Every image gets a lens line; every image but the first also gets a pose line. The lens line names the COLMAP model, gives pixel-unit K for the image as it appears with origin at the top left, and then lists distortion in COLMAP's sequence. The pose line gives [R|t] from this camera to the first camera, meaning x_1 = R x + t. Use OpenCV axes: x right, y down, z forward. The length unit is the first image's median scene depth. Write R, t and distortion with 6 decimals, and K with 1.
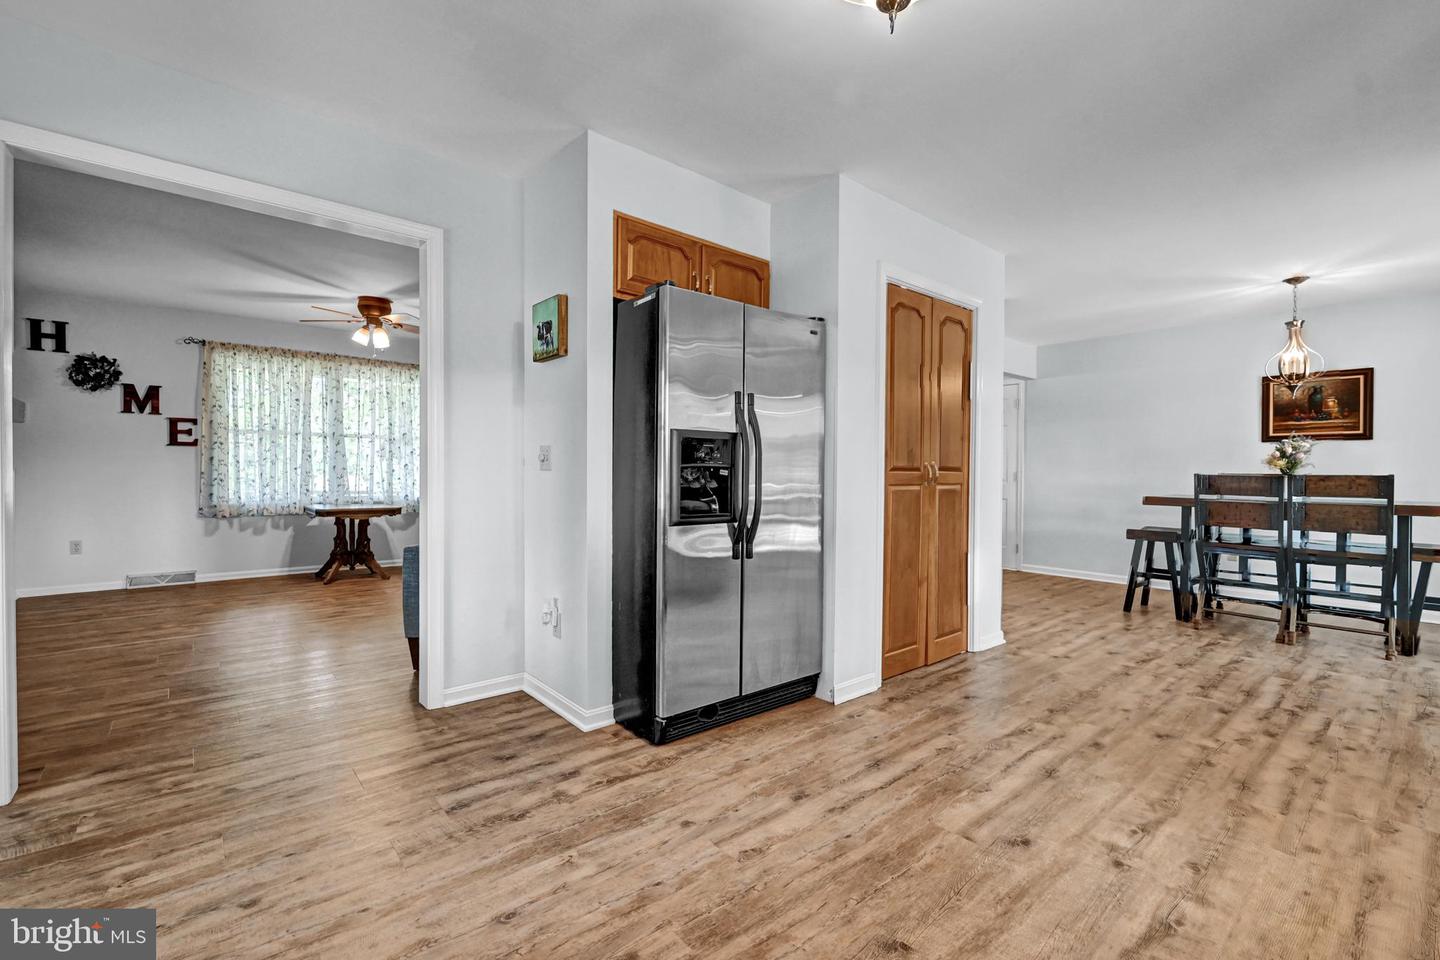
lens RADIAL K [[624.6, 0, 705.1], [0, 624.6, 478.8], [0, 0, 1]] dist [0.001289, -0.000753]
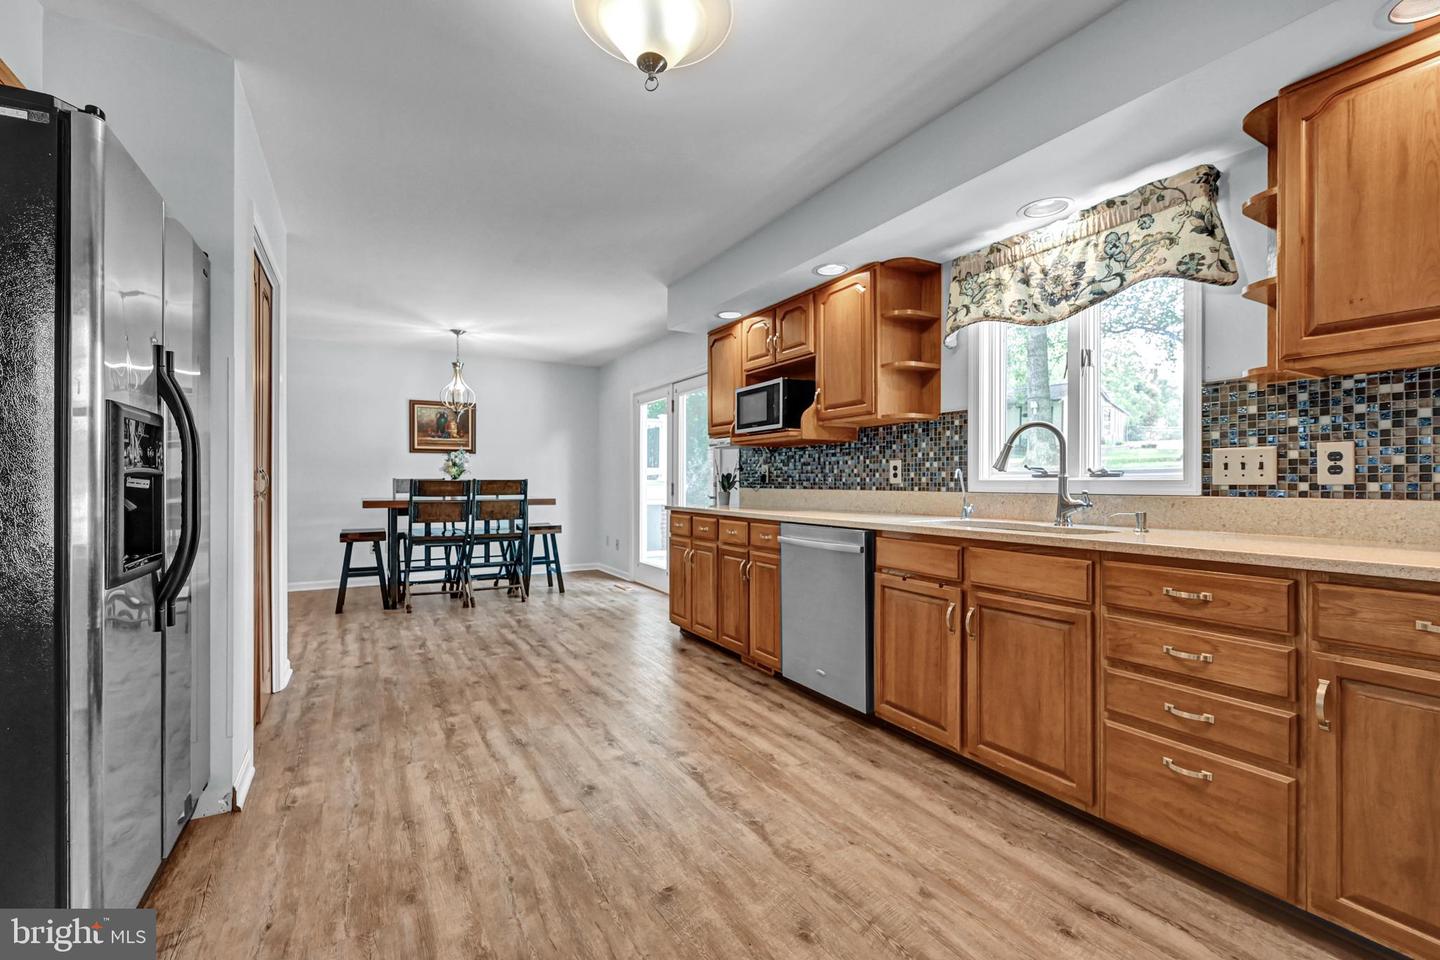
lens RADIAL K [[624.6, 0, 724.3], [0, 624.6, 480.7], [0, 0, 1]] dist [0.001289, -0.000753]
pose [[0.165929, -0.008157, 0.986104, -0.421119], [0.010983, 0.999919, 0.006423, -0.009999], [-0.986077, 0.009764, 0.166005, 0.363884]]
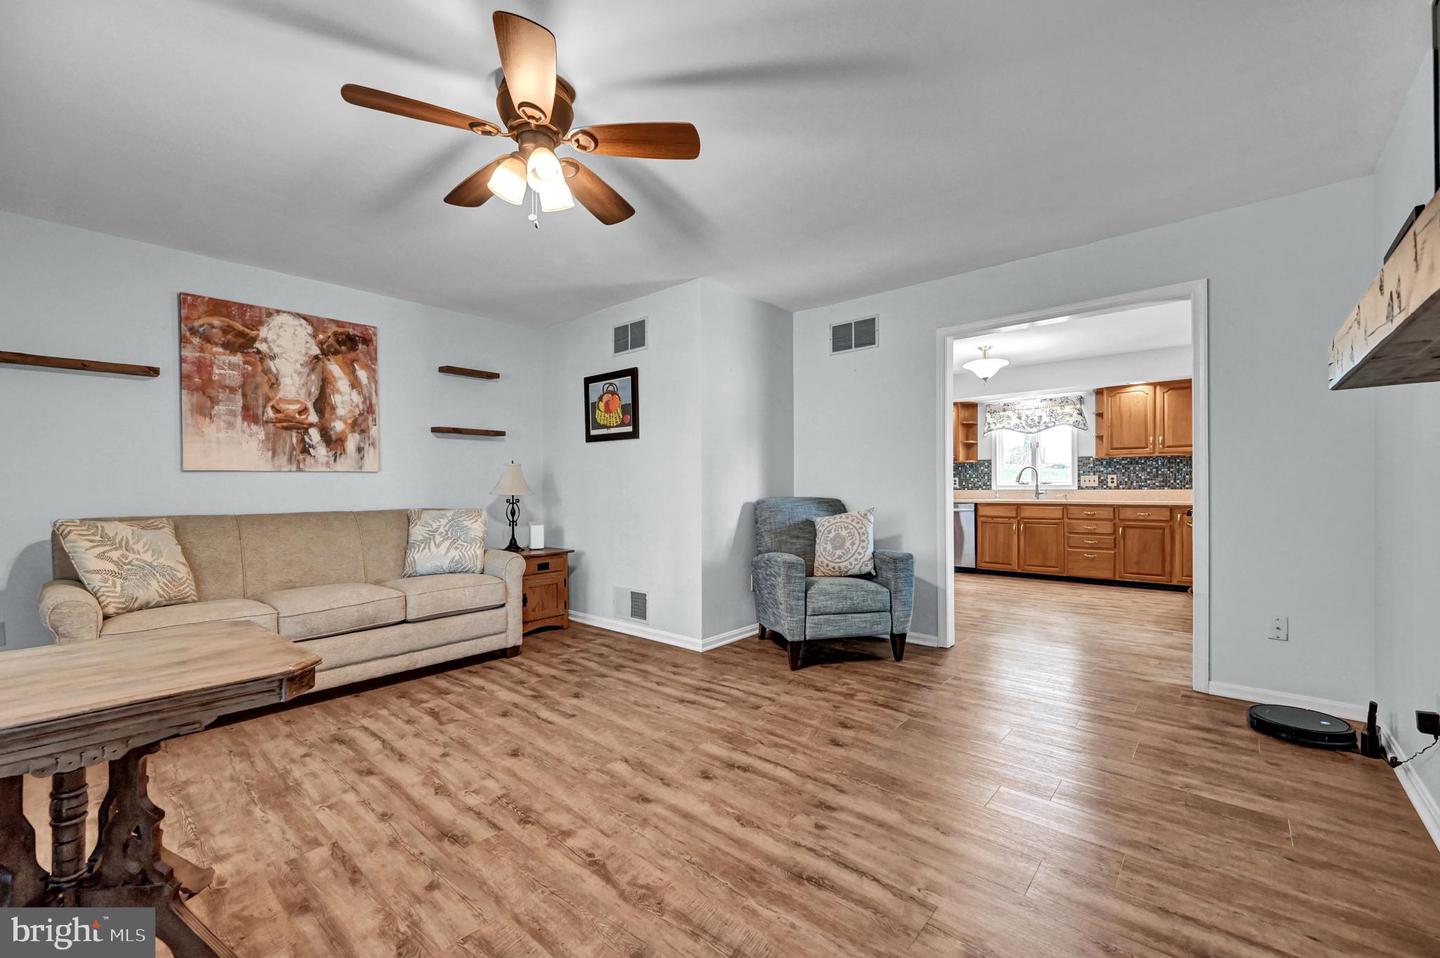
lens RADIAL K [[595.9, 0, 716.2], [0, 595.9, 482.5], [0, 0, 1]] dist [0.011329, 0.000111]
pose [[-0.156533, 0.003981, 0.987665, -1.863243], [0.011335, 0.999933, -0.002234, -0.021968], [-0.987608, 0.010845, -0.156568, 1.858290]]
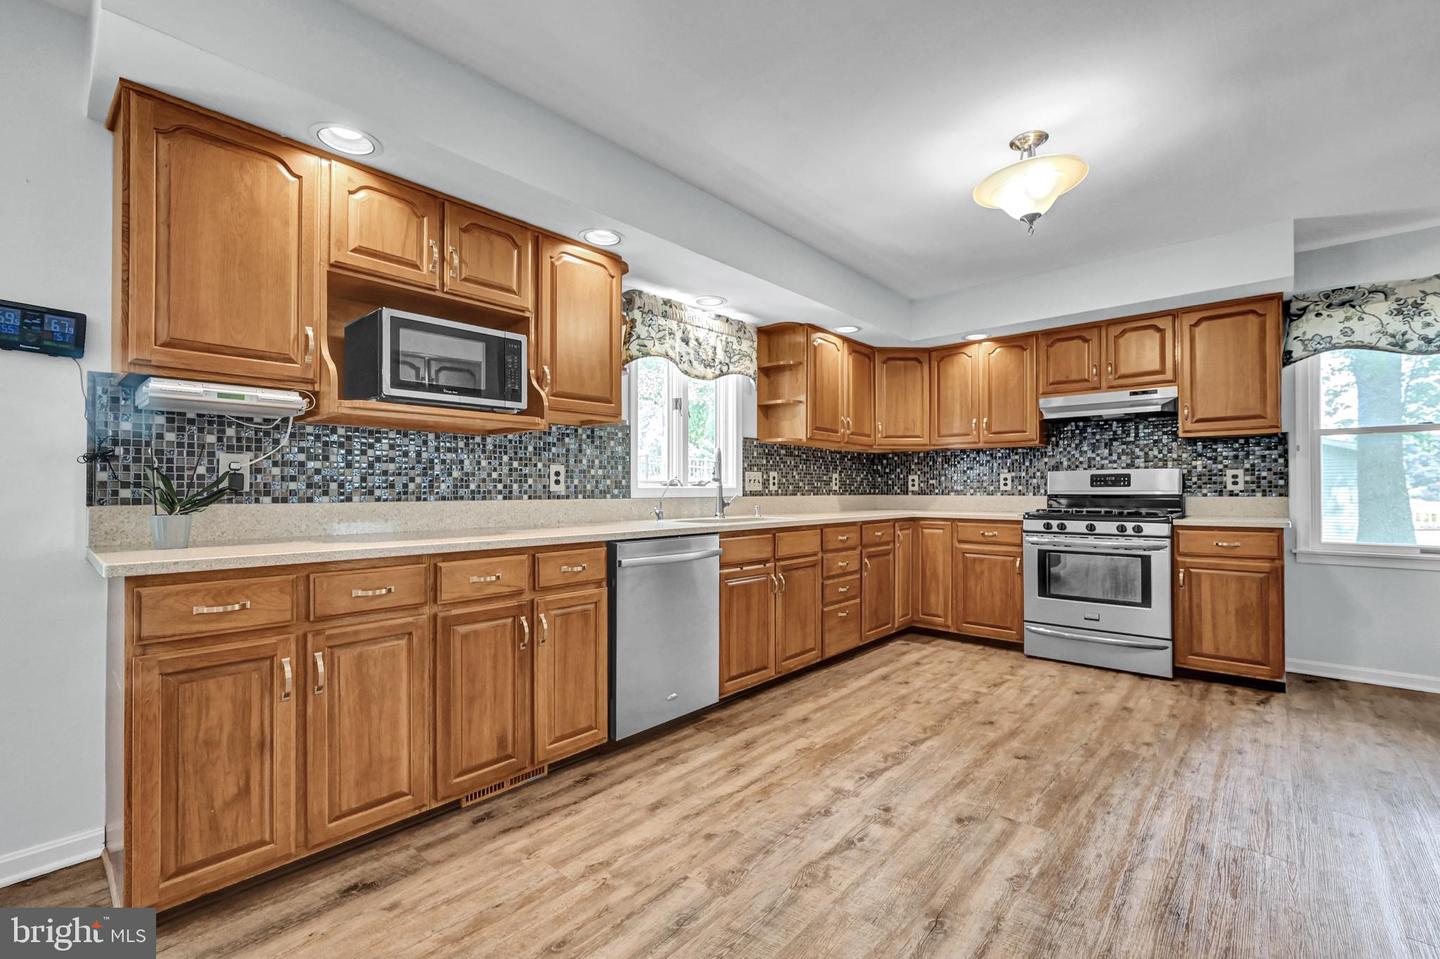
lens RADIAL K [[624.6, 0, 707.8], [0, 624.6, 484.9], [0, 0, 1]] dist [0.001289, -0.000753]
pose [[-0.990133, -0.008146, -0.139890, 0.749135], [-0.008254, 0.999966, 0.000195, -0.006212], [0.139884, 0.001347, -0.990167, 1.365720]]
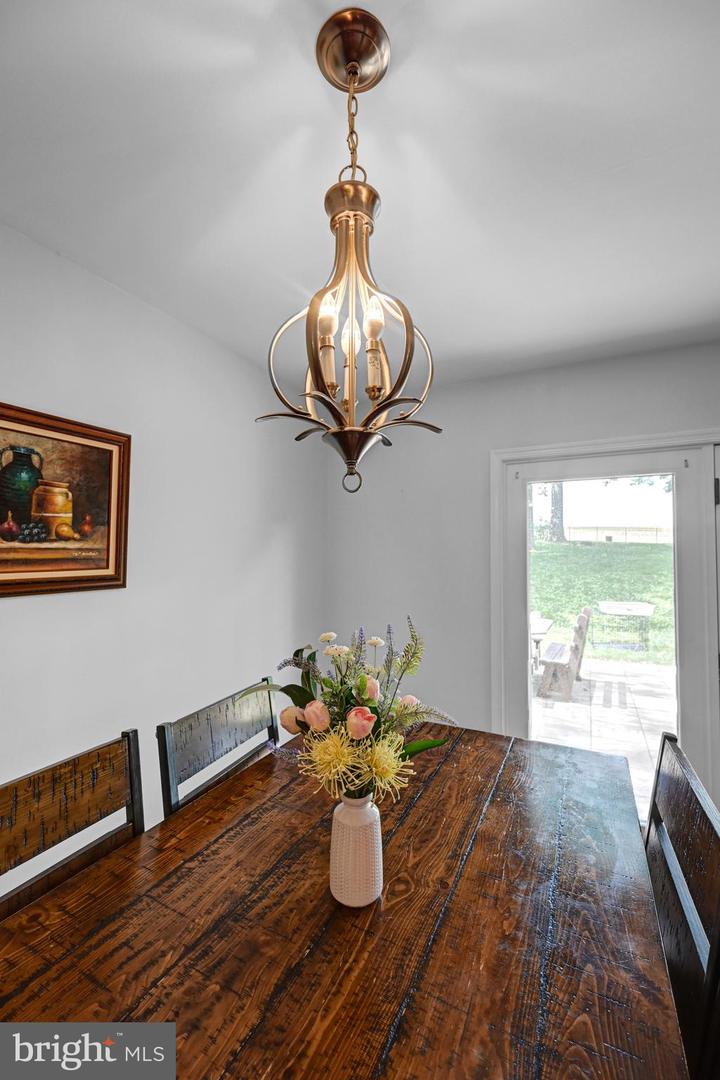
lens RADIAL K [[444.3, 0, 360.7], [0, 444.3, 539.4], [0, 0, 1]] dist [-0.000022, 0.000408]
pose [[-0.397218, 0.017408, 0.917559, 1.222019], [0.005994, 0.999848, -0.016374, -0.163675], [-0.917705, -0.001004, -0.397262, 1.706520]]
